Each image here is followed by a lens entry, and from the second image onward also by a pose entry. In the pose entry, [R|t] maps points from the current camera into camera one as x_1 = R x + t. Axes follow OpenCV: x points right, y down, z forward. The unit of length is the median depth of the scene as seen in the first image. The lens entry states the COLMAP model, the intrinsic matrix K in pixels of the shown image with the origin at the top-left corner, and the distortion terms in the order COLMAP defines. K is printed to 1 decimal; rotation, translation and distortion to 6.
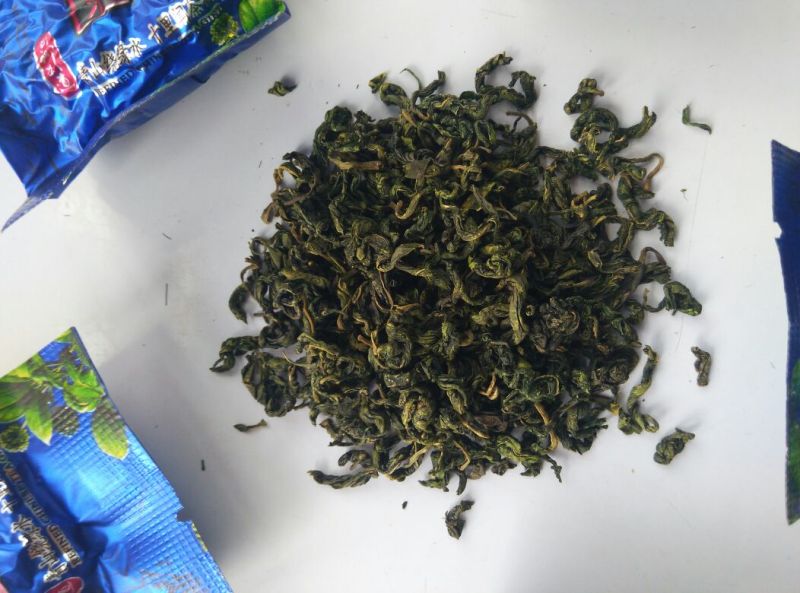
lens RADIAL K [[709.1, 0, 411.3], [0, 709.1, 299.7], [0, 0, 1]] dist [0.122584, -0.282698]
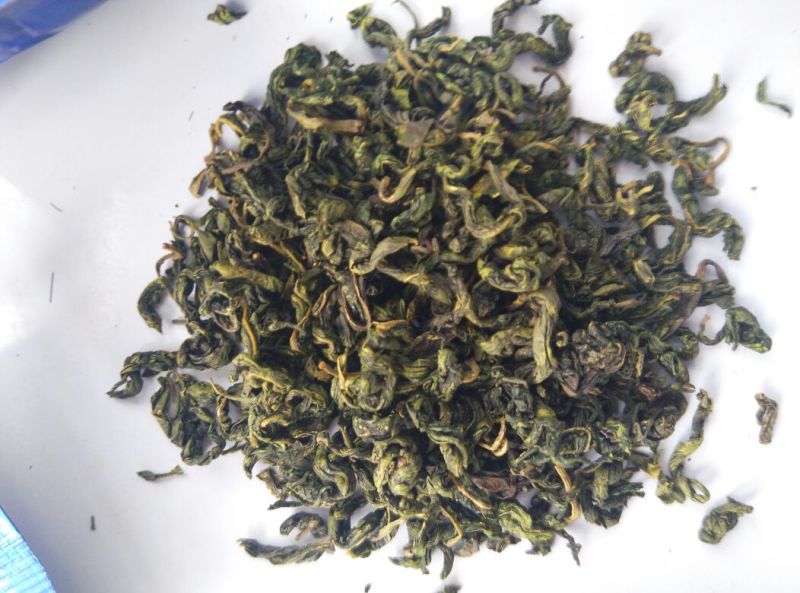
lens RADIAL K [[709.1, 0, 411.3], [0, 709.1, 299.7], [0, 0, 1]] dist [0.122584, -0.282698]
pose [[0.994899, 0.049680, 0.087790, -0.046812], [-0.050618, 0.998682, 0.008484, -0.021480], [-0.087253, -0.012884, 0.996103, 0.270411]]
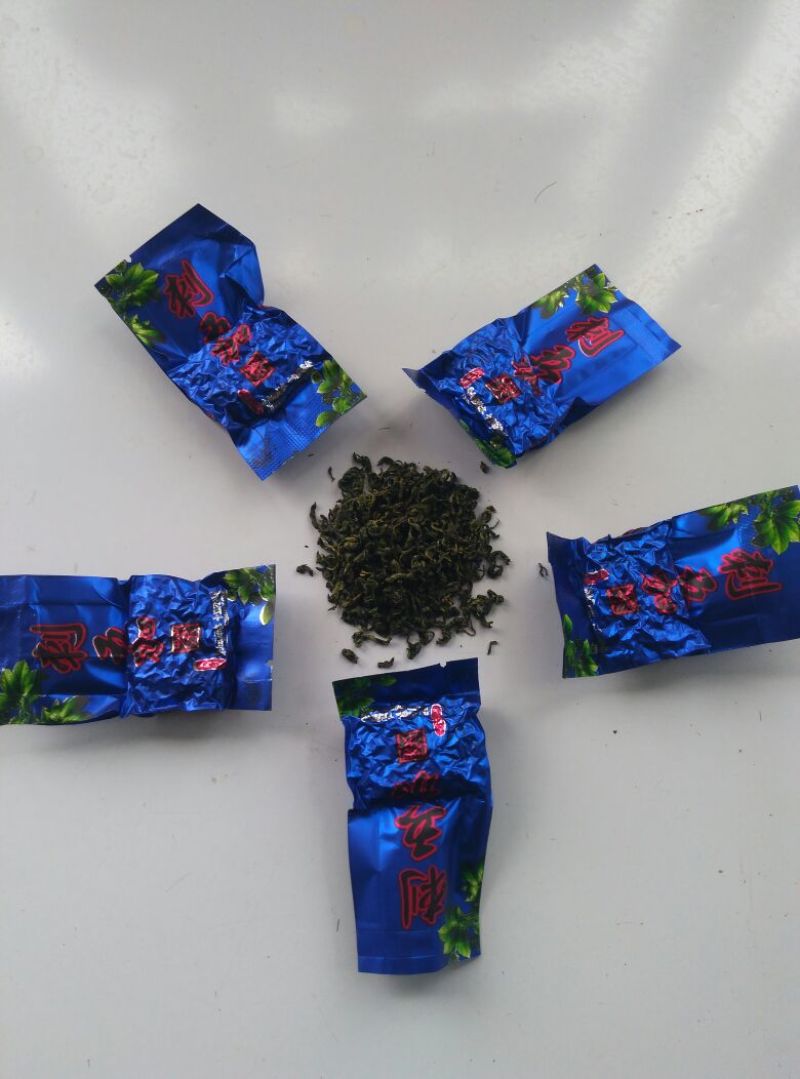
lens RADIAL K [[862.0, 0, 398.3], [0, 862.0, 586.8], [0, 0, 1]] dist [0.002464, -0.000238]
pose [[0.137082, 0.989456, -0.046744, 0.296253], [-0.990557, 0.136811, -0.008970, 0.046420], [-0.002480, 0.047532, 0.998867, -1.785248]]
